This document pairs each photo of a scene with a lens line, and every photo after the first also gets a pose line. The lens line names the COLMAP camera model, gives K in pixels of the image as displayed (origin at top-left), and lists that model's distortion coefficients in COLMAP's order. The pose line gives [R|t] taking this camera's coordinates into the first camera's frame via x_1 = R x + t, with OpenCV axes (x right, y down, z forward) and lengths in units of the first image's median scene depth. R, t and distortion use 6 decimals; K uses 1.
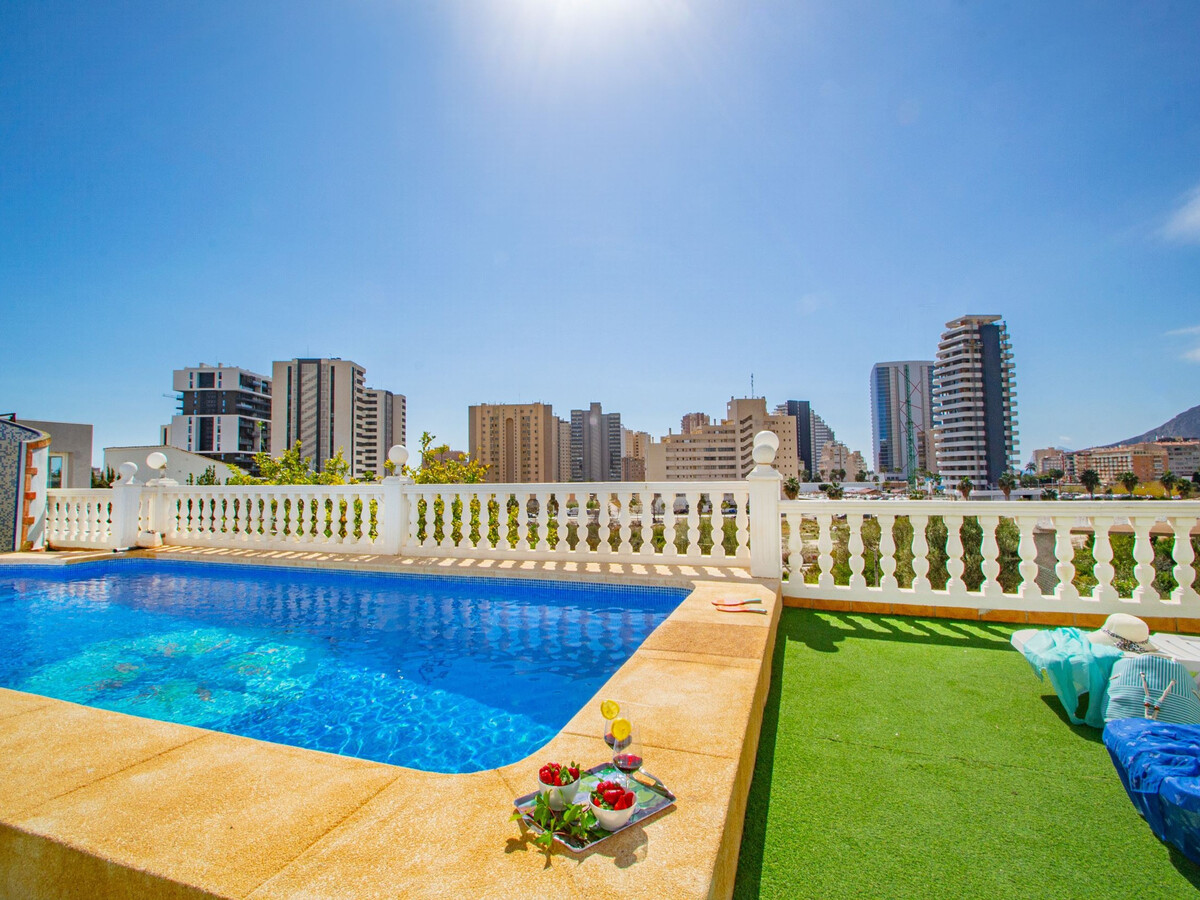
lens RADIAL K [[592.8, 0, 590.8], [0, 592.8, 443.7], [0, 0, 1]] dist [0.008876, -0.017170]
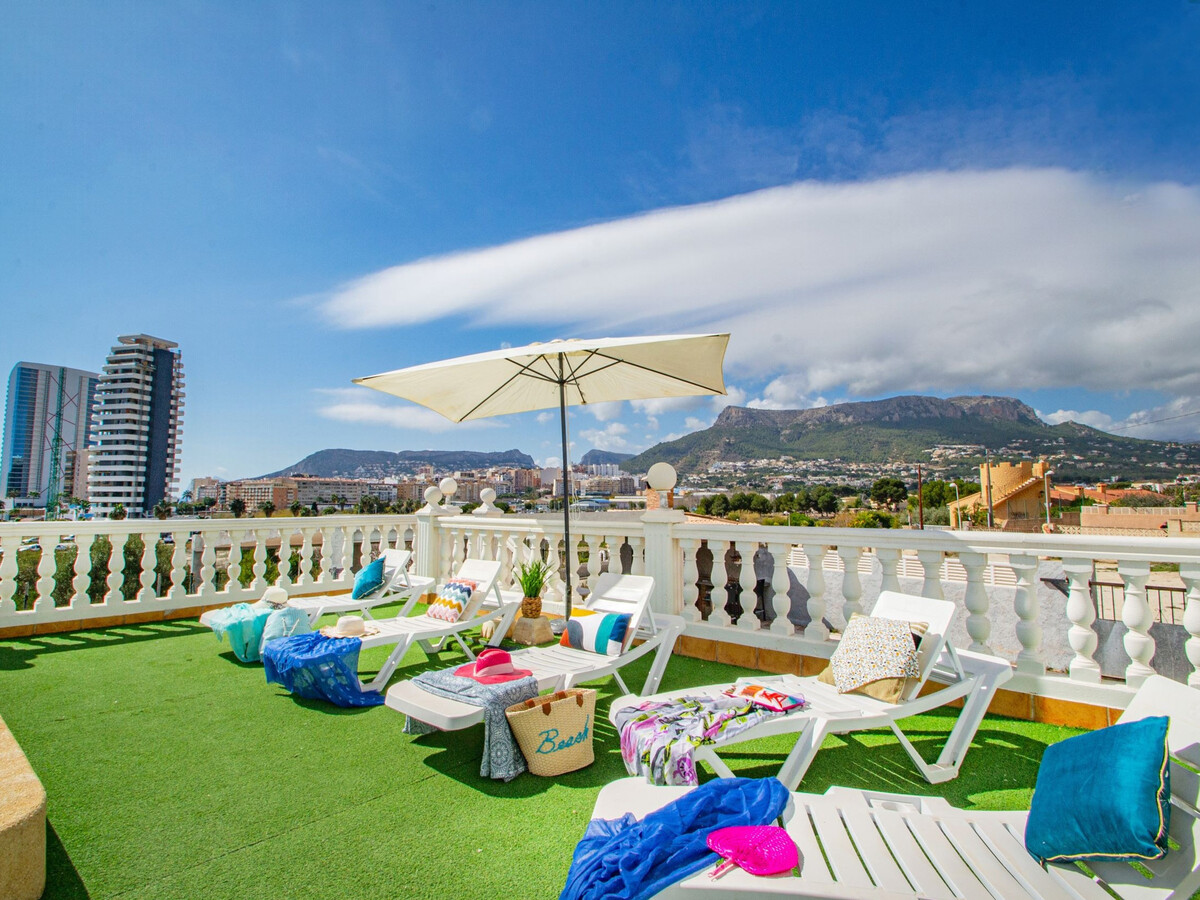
lens RADIAL K [[592.8, 0, 590.8], [0, 592.8, 443.7], [0, 0, 1]] dist [0.008876, -0.017170]
pose [[0.330143, 0.102908, 0.938304, -0.005227], [-0.059431, 0.994333, -0.088142, -0.000024], [-0.942058, -0.026665, 0.334389, -0.004791]]
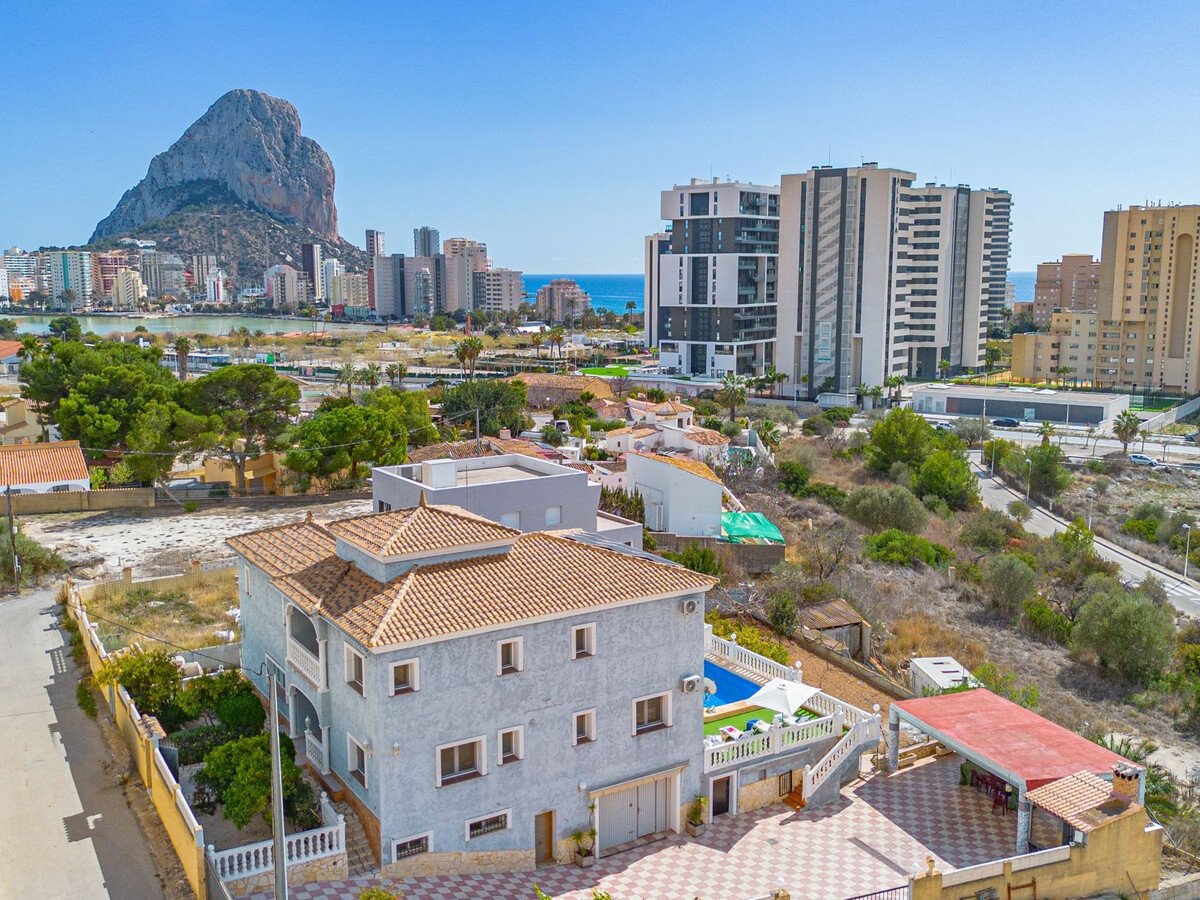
lens RADIAL K [[1140.0, 0, 600.0], [0, 1140.0, 450.0], [0, 0, 1]] dist [0.046511, -0.004434]
pose [[0.789736, 0.100824, -0.605105, 0.126459], [0.022736, 0.980913, 0.193115, -0.088192], [0.613026, -0.166268, 0.772369, -0.195318]]
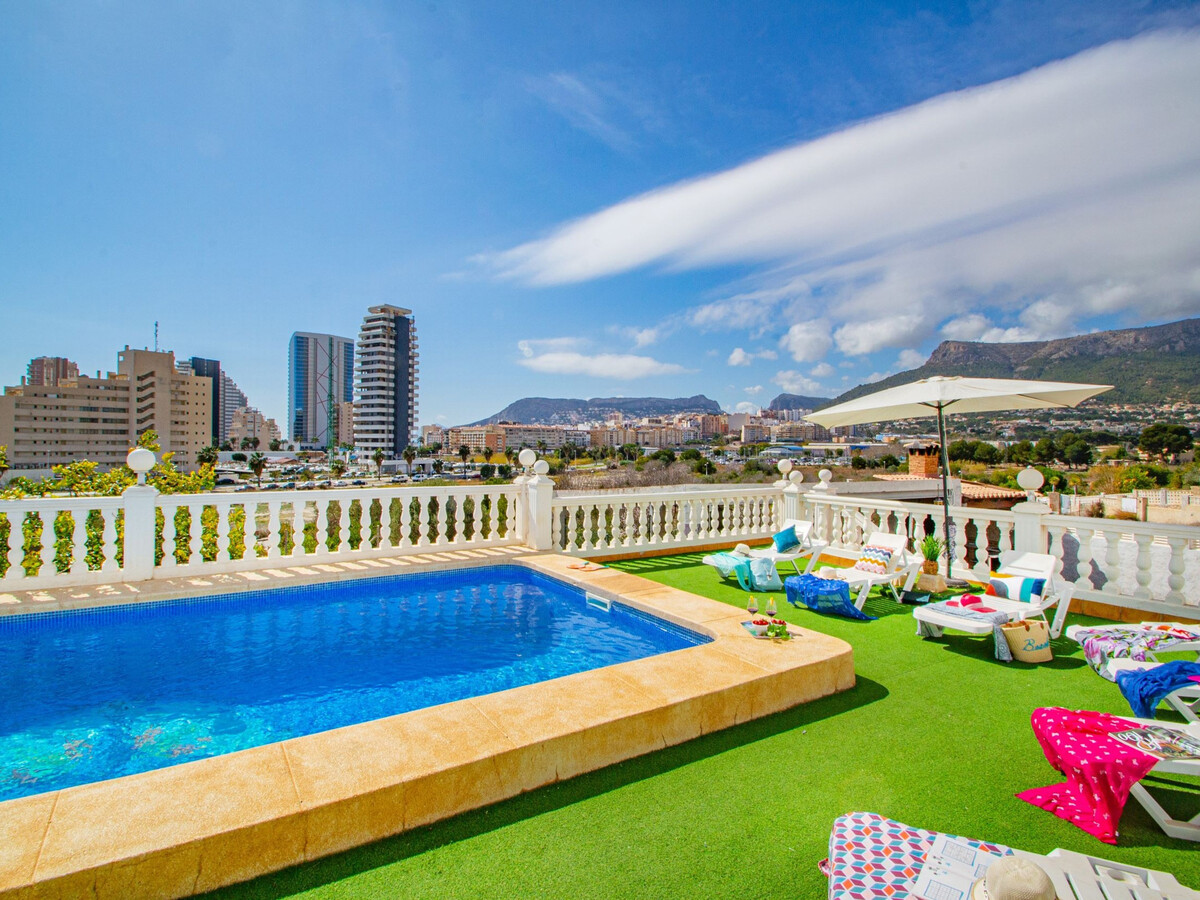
lens RADIAL K [[592.8, 0, 590.8], [0, 592.8, 443.7], [0, 0, 1]] dist [0.008876, -0.017170]
pose [[0.600388, 0.019379, 0.799474, -0.022746], [-0.061730, 0.997847, 0.022170, -0.002223], [-0.797323, -0.062662, 0.600291, 0.000563]]
